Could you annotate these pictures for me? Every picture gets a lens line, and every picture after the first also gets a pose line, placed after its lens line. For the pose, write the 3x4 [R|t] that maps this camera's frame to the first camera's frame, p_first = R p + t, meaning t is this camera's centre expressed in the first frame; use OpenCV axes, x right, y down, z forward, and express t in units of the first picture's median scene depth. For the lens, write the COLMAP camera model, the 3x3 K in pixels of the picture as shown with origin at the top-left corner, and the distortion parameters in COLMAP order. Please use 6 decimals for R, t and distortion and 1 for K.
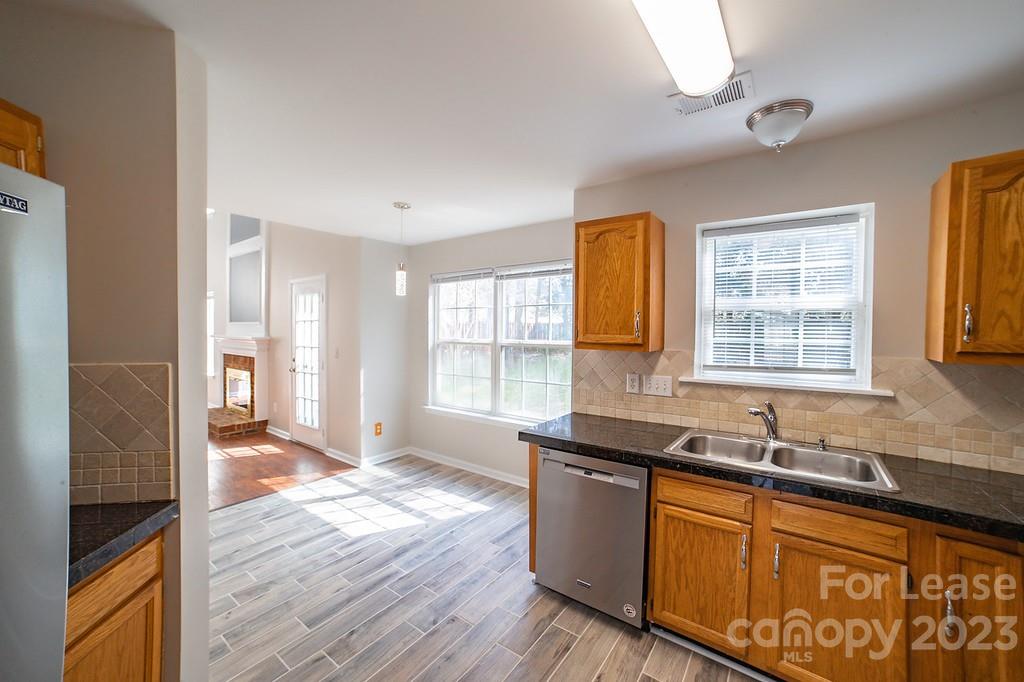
lens RADIAL K [[399.5, 0, 512.2], [0, 399.5, 336.8], [0, 0, 1]] dist [-0.079937, 0.035821]
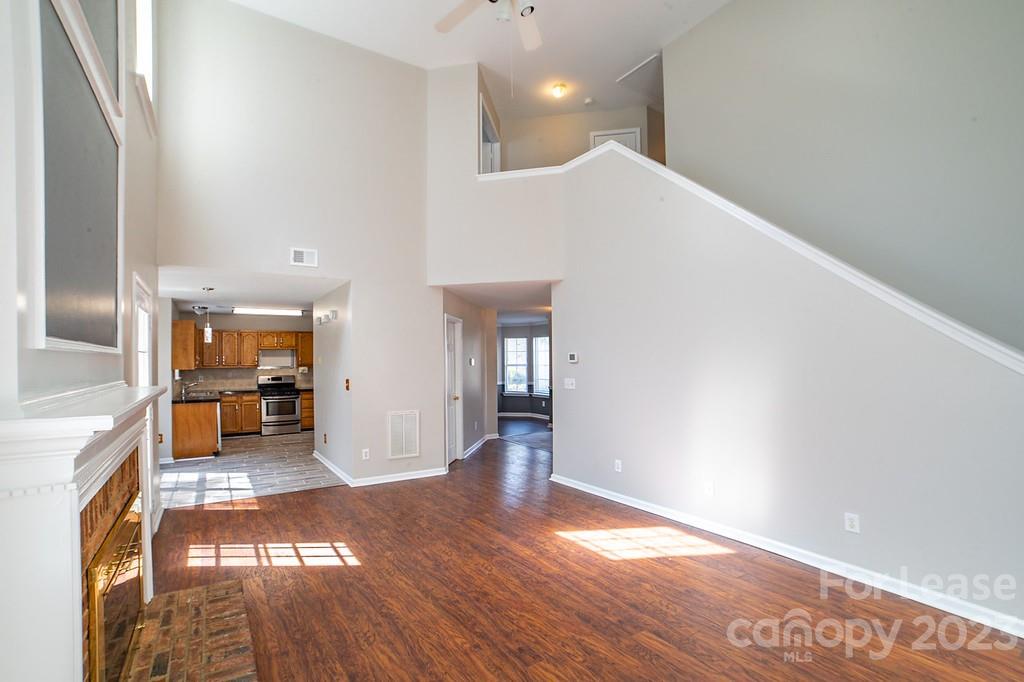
lens RADIAL K [[456.9, 0, 507.1], [0, 456.9, 363.8], [0, 0, 1]] dist [-0.088882, 0.034751]
pose [[-0.940851, -0.006621, 0.338755, -1.723614], [0.002488, 0.999647, 0.026449, -0.053869], [-0.338811, 0.025727, -0.940503, 1.915281]]
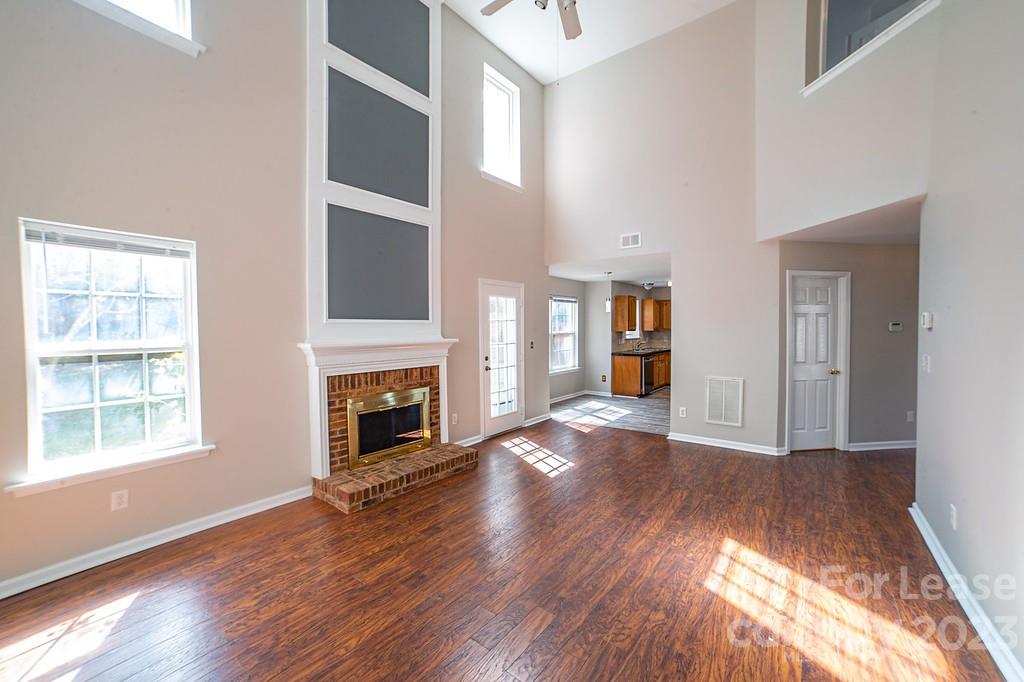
lens RADIAL K [[430.7, 0, 512.0], [0, 430.7, 341.0], [0, 0, 1]] dist [-0.092278, 0.048493]
pose [[0.037752, -0.042008, 0.998404, -2.295856], [0.019927, 0.998949, 0.041277, -0.044045], [-0.999088, 0.018337, 0.038550, 1.222684]]
